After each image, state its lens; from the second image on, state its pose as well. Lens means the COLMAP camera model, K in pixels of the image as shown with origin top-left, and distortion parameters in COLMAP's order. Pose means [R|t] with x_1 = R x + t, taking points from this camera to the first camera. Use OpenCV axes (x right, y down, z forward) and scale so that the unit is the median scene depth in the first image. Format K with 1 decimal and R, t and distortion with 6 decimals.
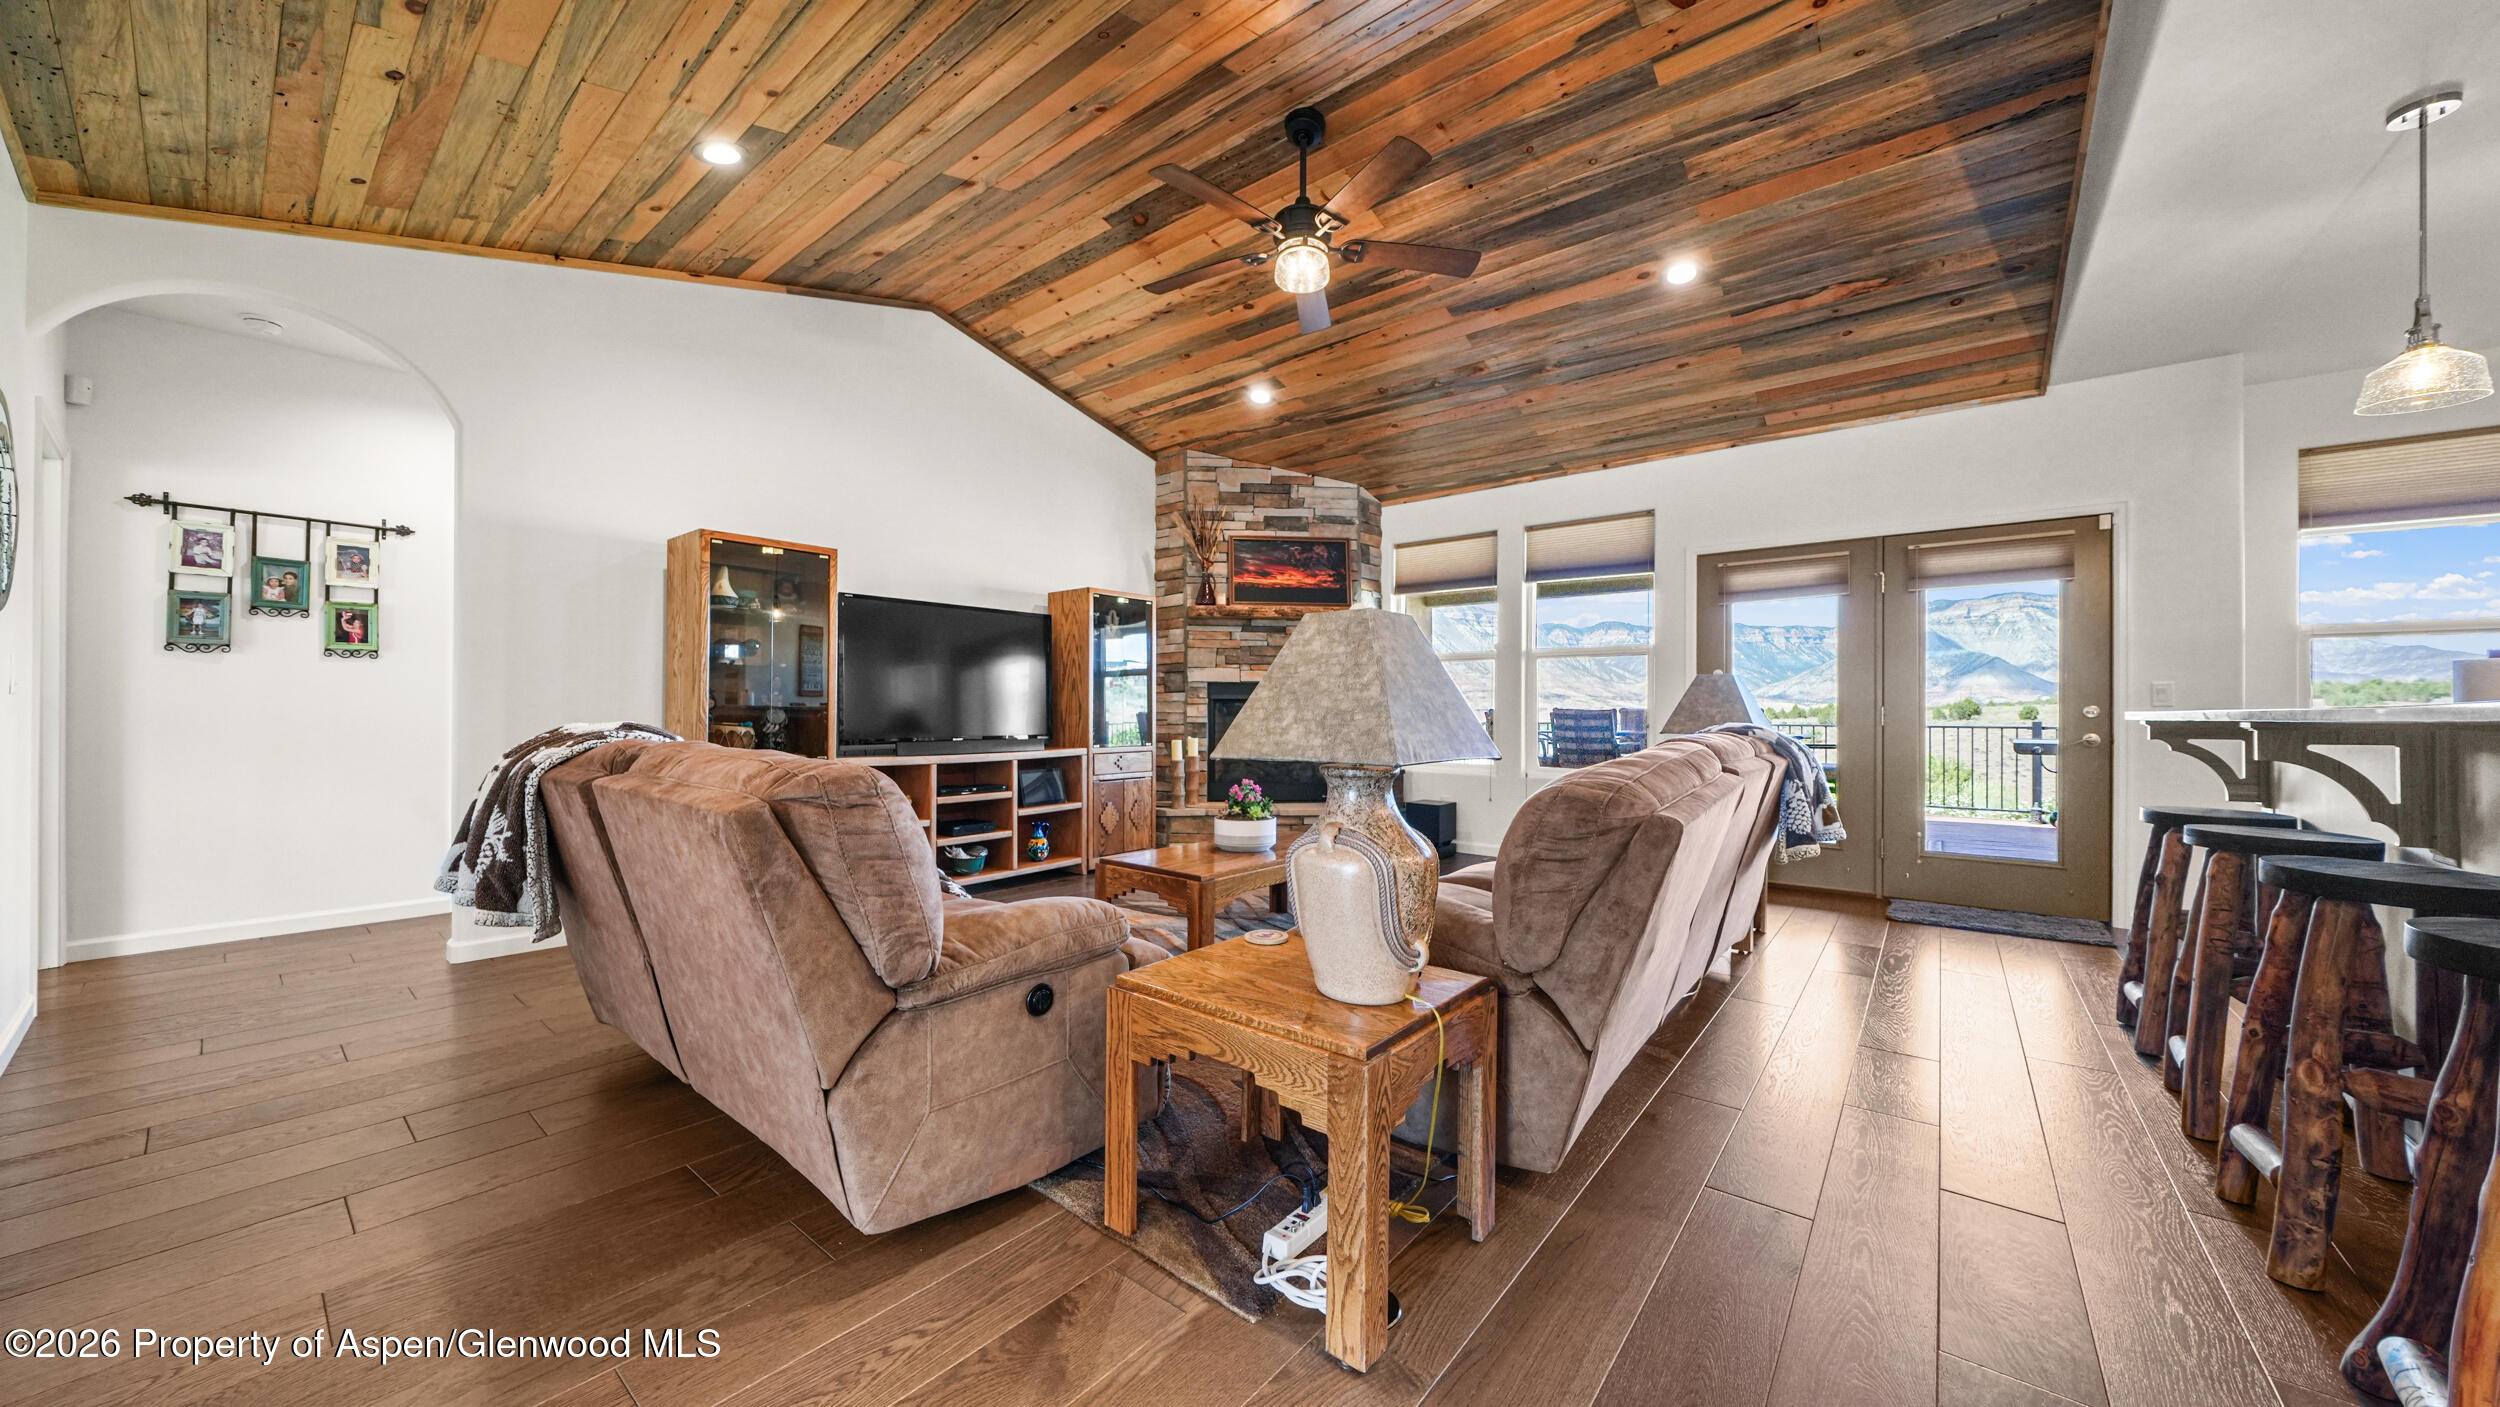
lens RADIAL K [[843.0, 0, 1251.9], [0, 843.0, 715.5], [0, 0, 1]] dist [-0.007365, -0.000041]
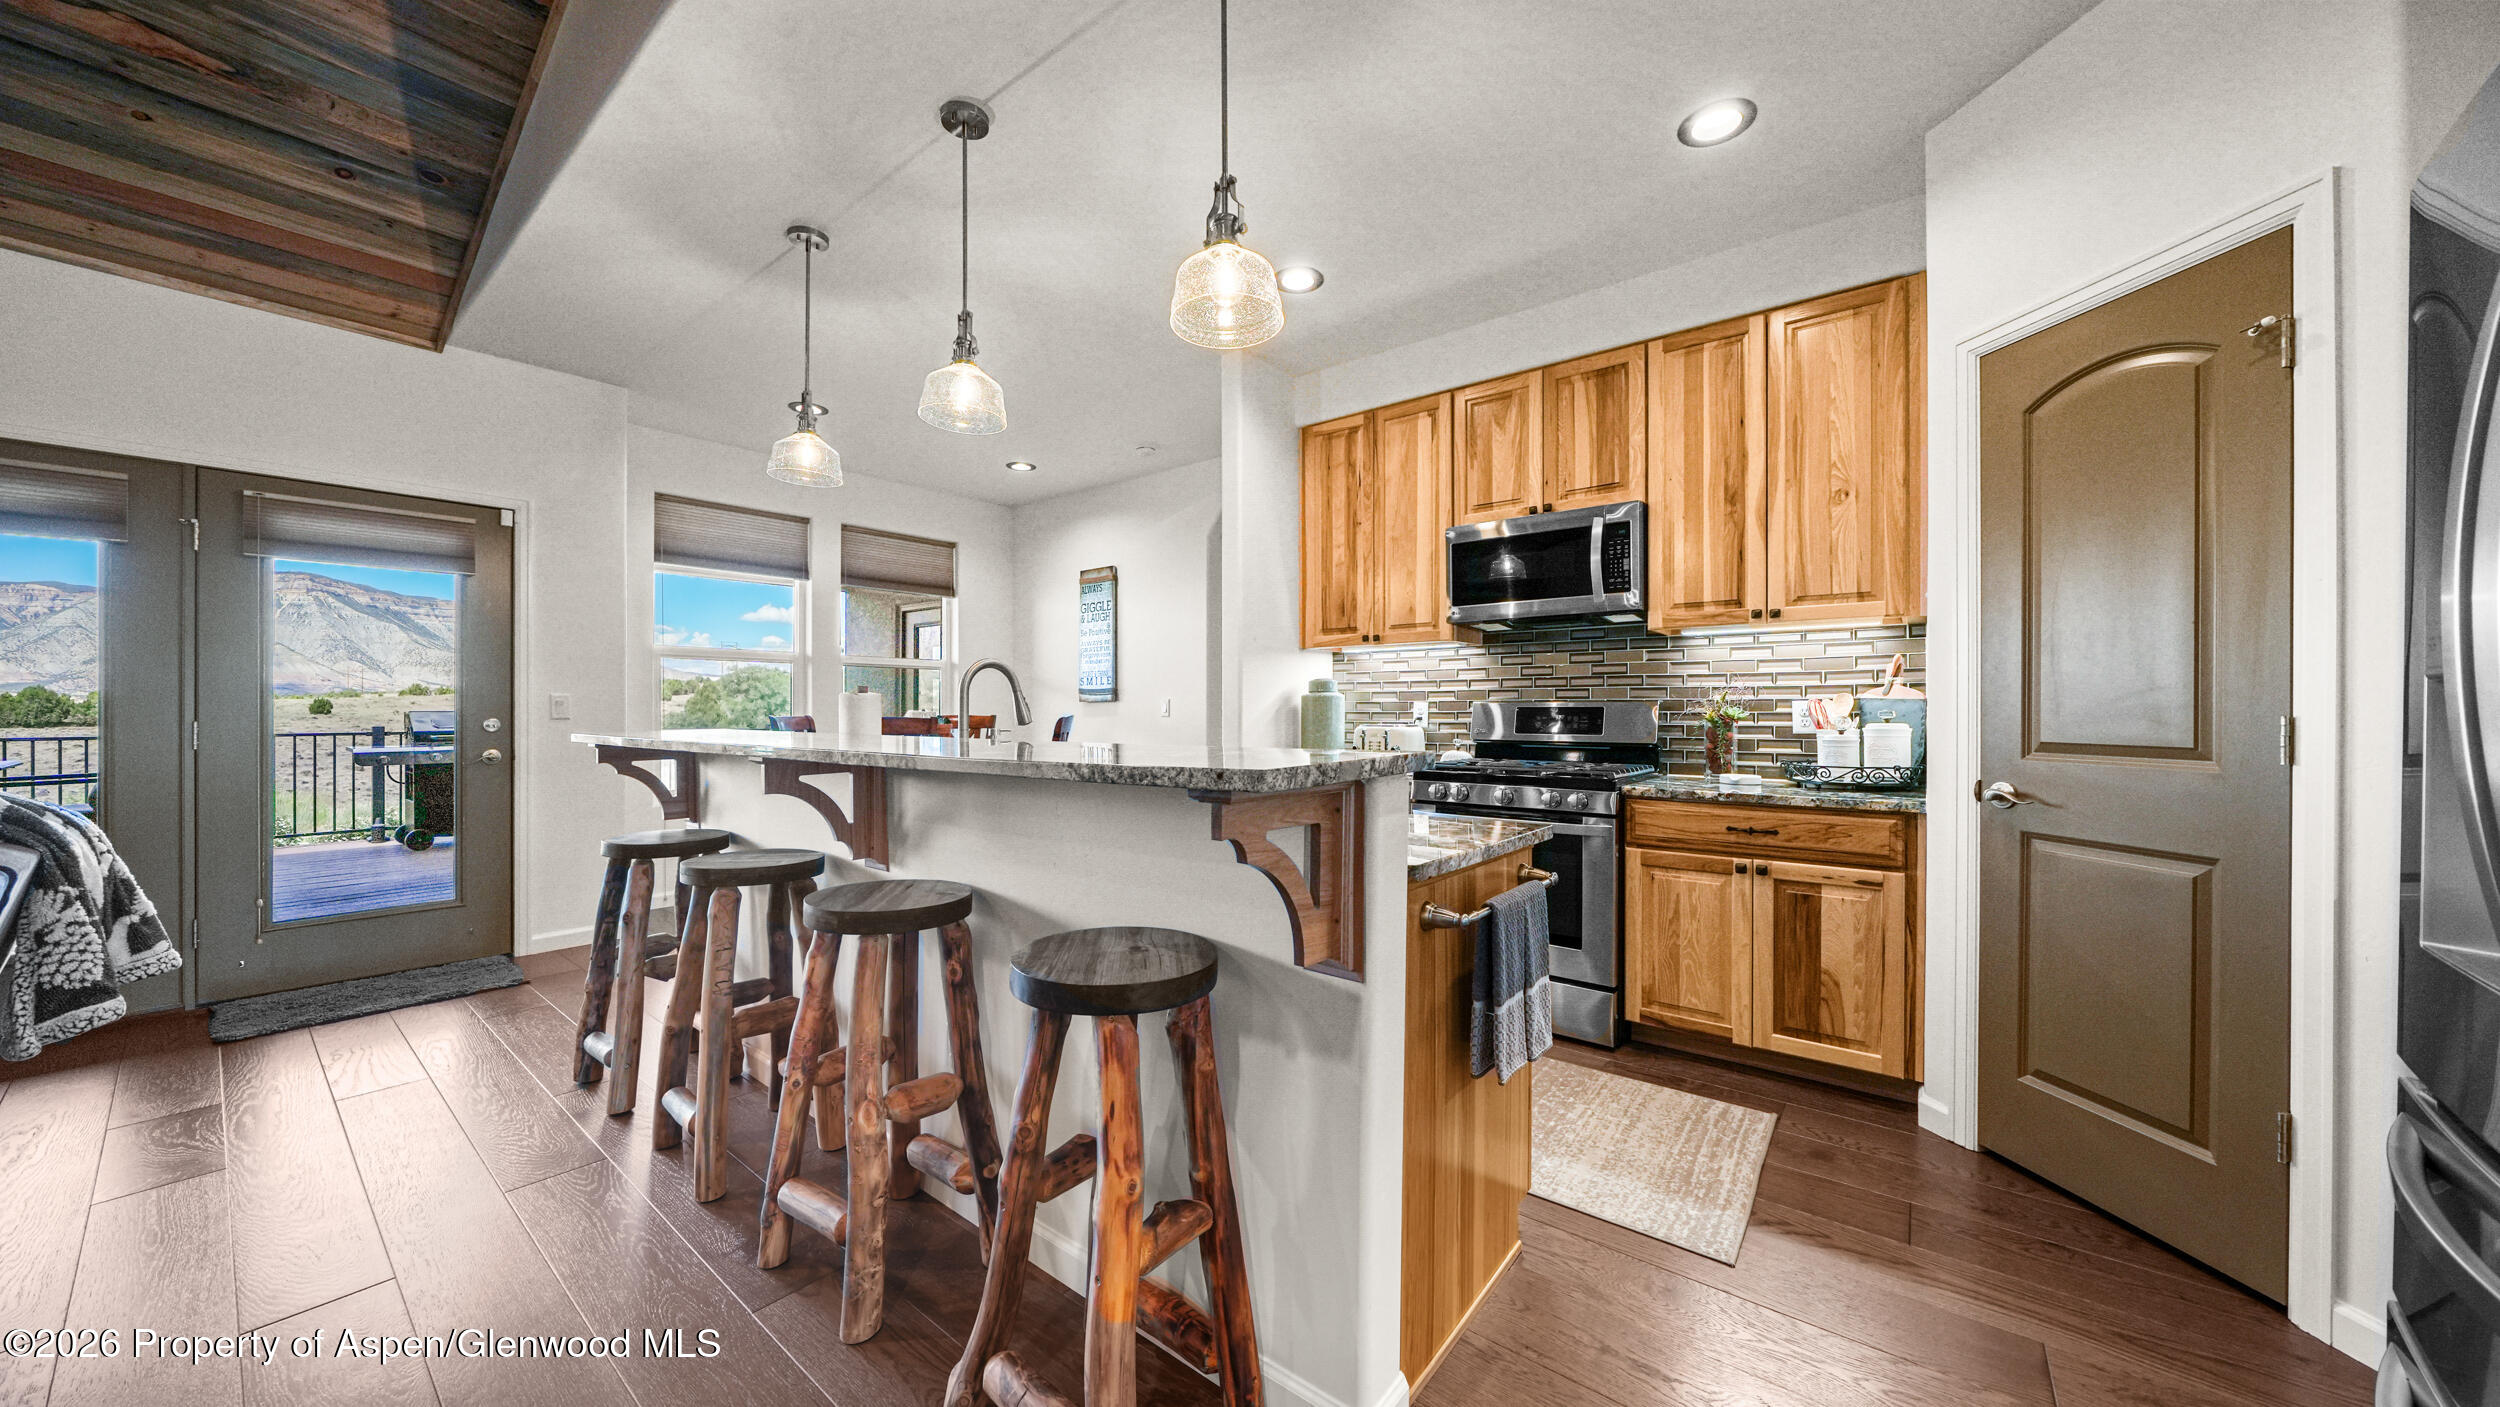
lens RADIAL K [[847.2, 0, 1244.3], [0, 847.2, 705.9], [0, 0, 1]] dist [-0.005102, 0.000200]
pose [[-0.007582, -0.000943, 0.999971, 0.075497], [0.004805, 0.999988, 0.000979, -0.019015], [-0.999960, 0.004812, -0.007577, 0.167777]]
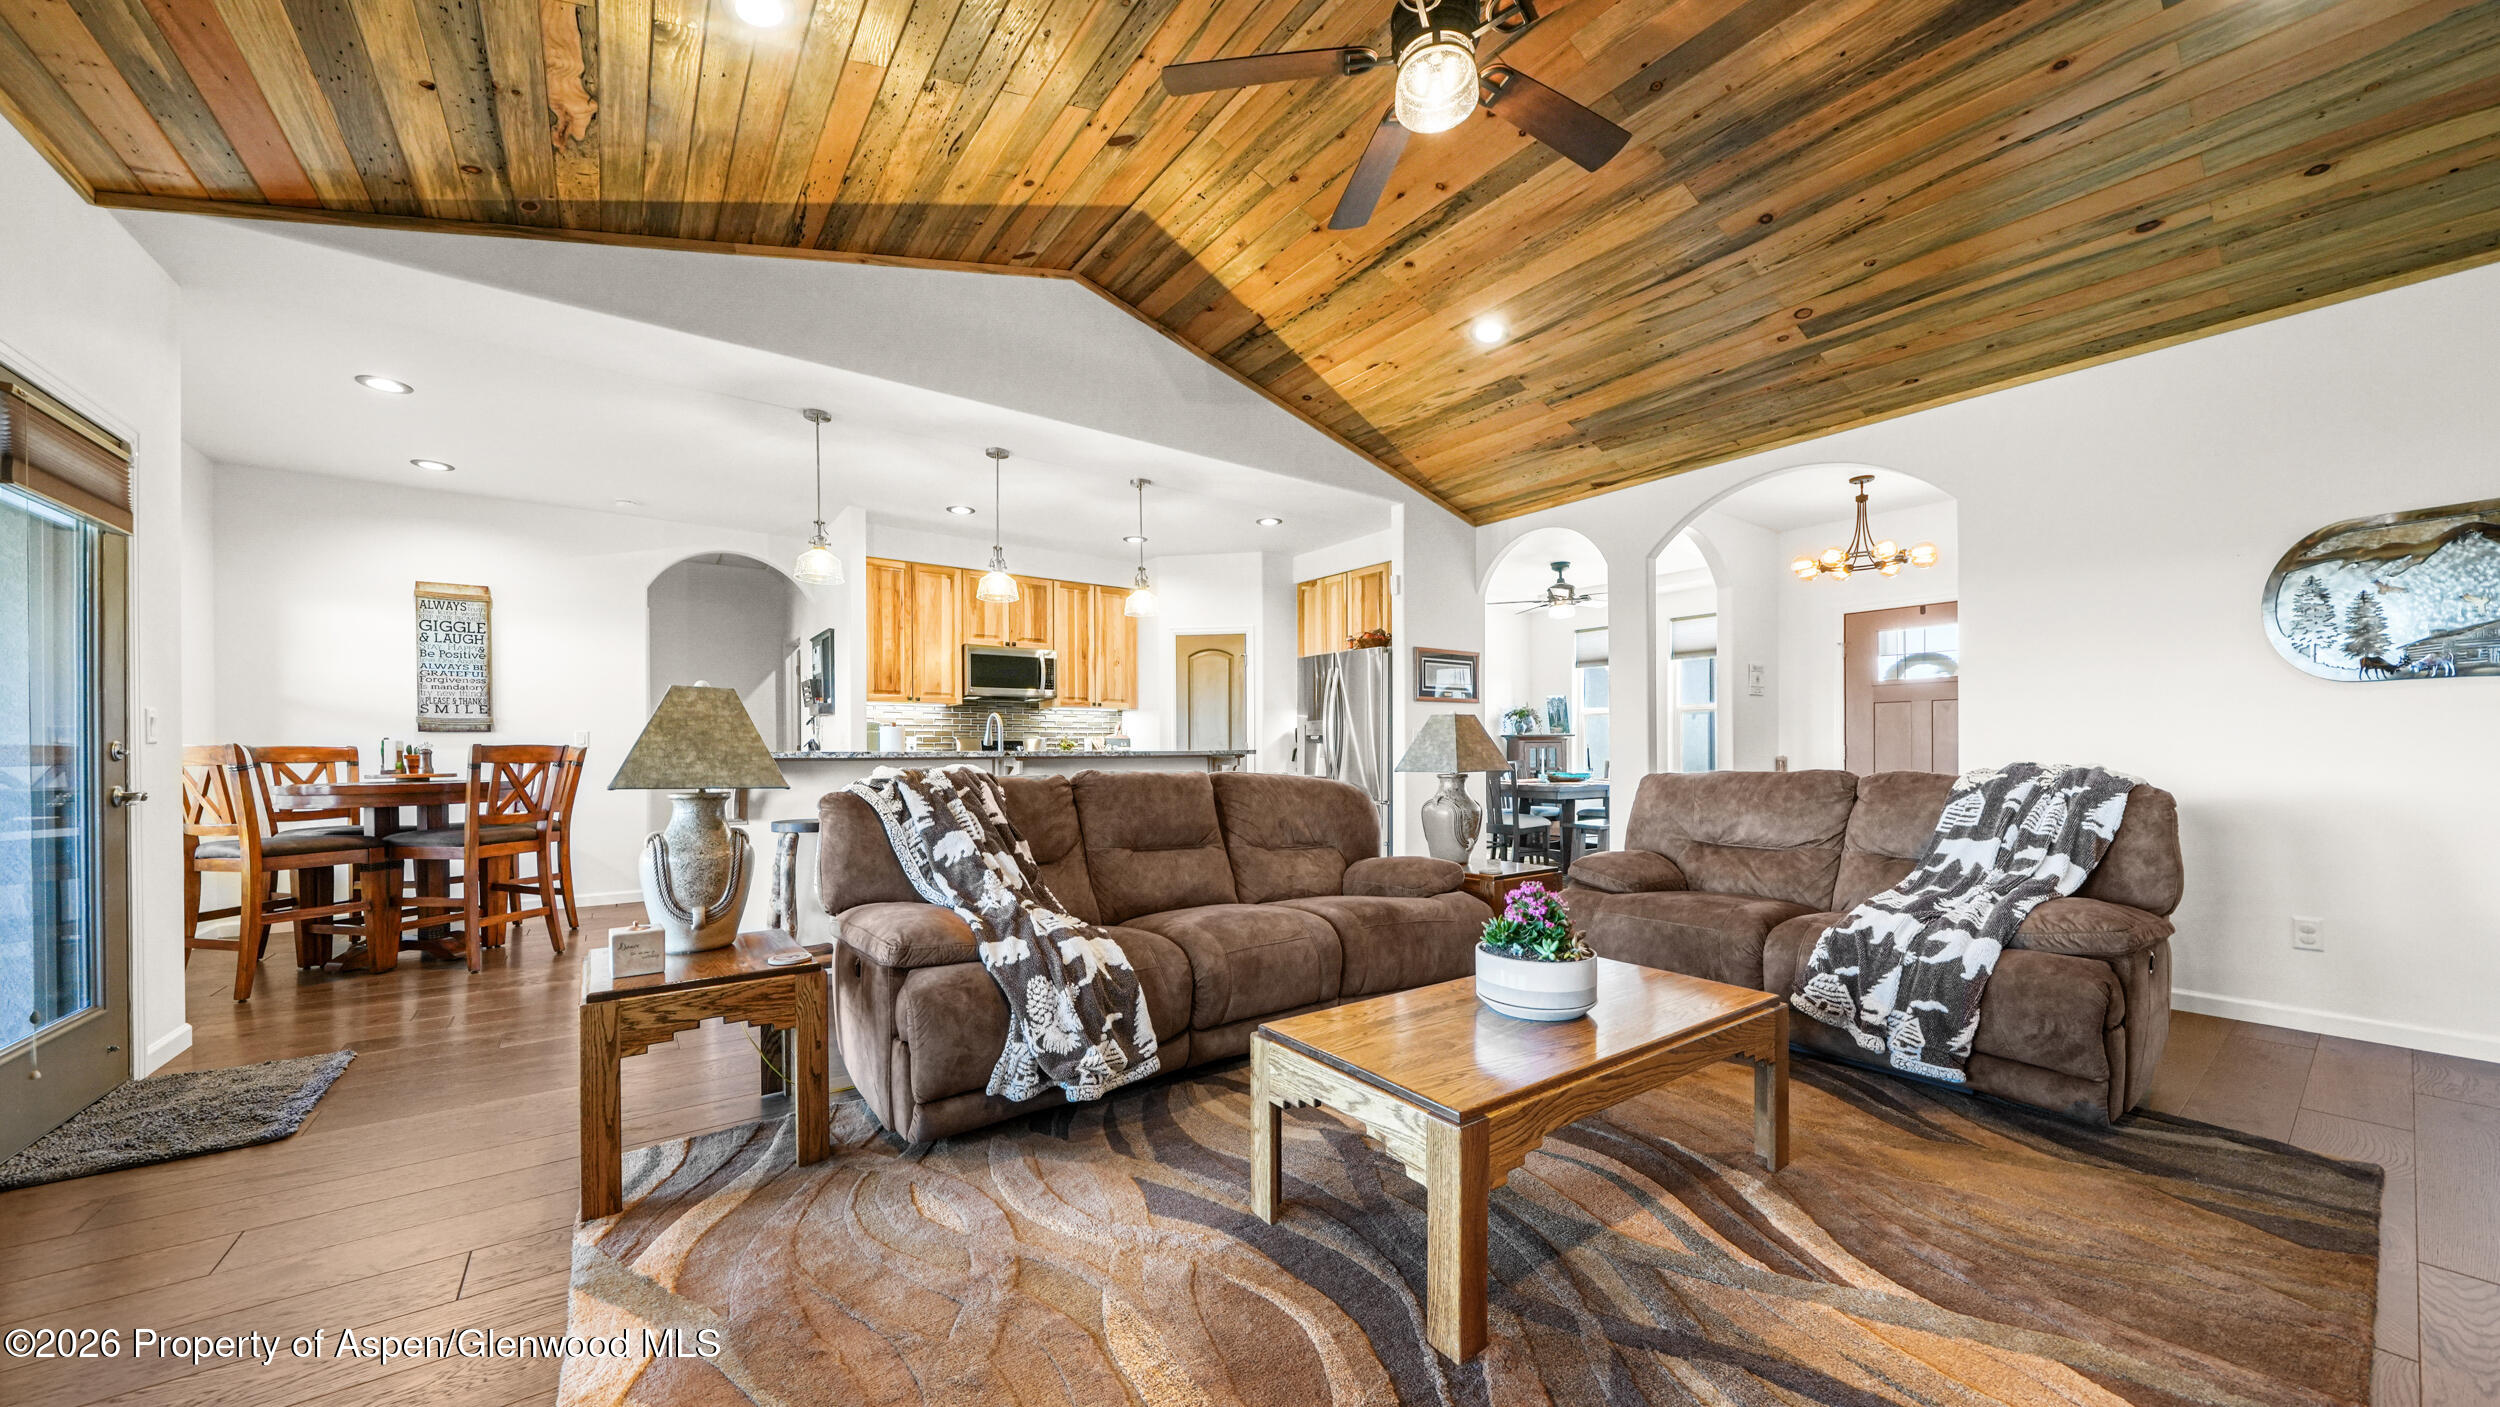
lens RADIAL K [[864.2, 0, 1247.1], [0, 864.2, 756.2], [0, 0, 1]] dist [-0.003379, -0.000238]
pose [[-0.967799, -0.002549, 0.251713, 0.017081], [0.000141, 0.999943, 0.010671, -0.005268], [-0.251726, 0.010363, -0.967743, 1.186677]]
